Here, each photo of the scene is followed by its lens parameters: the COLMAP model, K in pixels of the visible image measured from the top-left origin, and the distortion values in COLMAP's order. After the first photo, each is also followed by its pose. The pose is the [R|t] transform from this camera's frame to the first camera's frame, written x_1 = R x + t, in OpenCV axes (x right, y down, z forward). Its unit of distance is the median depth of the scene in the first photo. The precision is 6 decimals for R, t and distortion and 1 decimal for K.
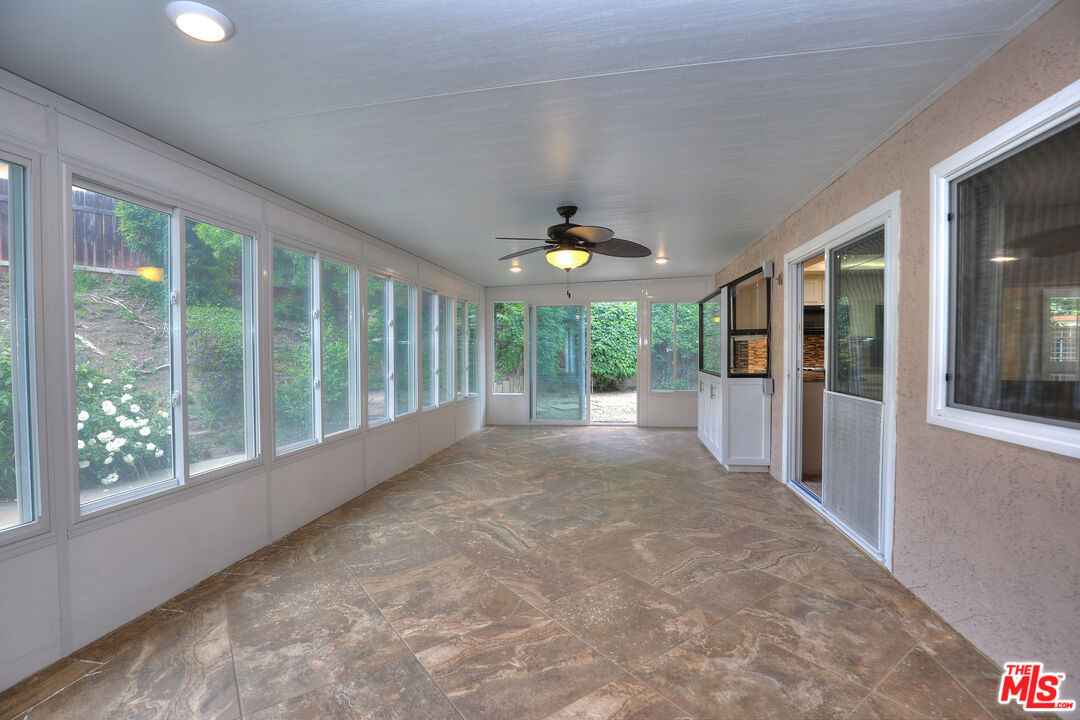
lens RADIAL K [[494.2, 0, 541.6], [0, 494.2, 355.5], [0, 0, 1]] dist [-0.025603, 0.001328]
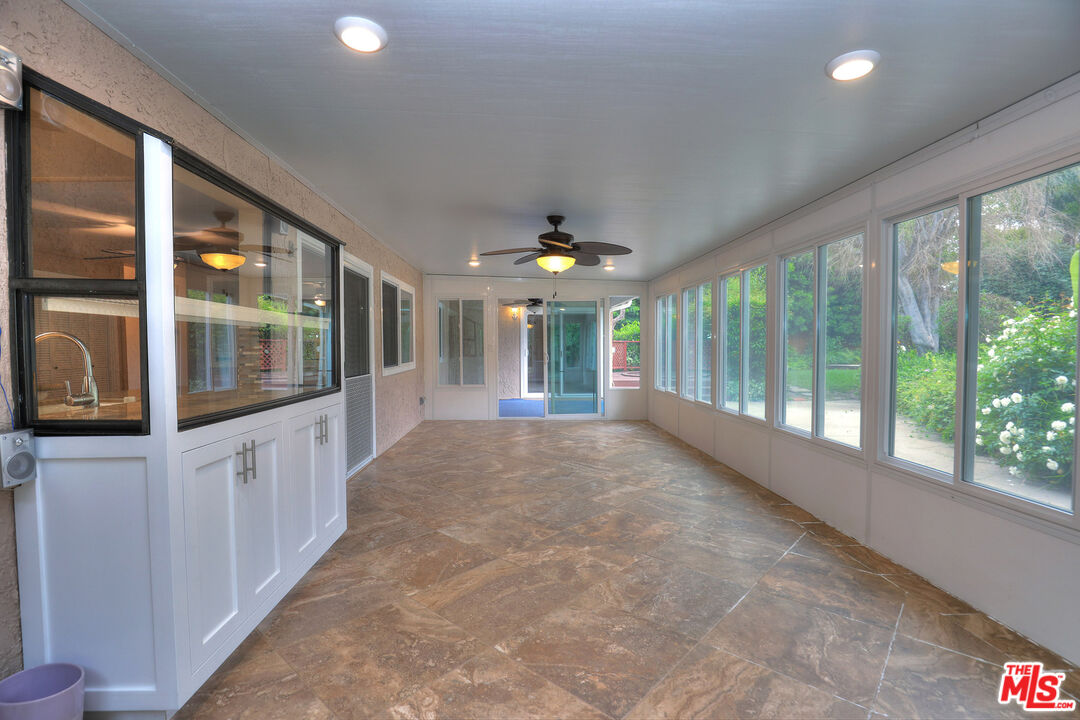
lens RADIAL K [[494.2, 0, 541.6], [0, 494.2, 355.5], [0, 0, 1]] dist [-0.025603, 0.001328]
pose [[-0.977442, 0.008670, -0.211025, 0.300467], [0.002392, 0.999547, 0.029985, -0.019008], [0.211190, 0.028804, -0.977021, 1.959297]]
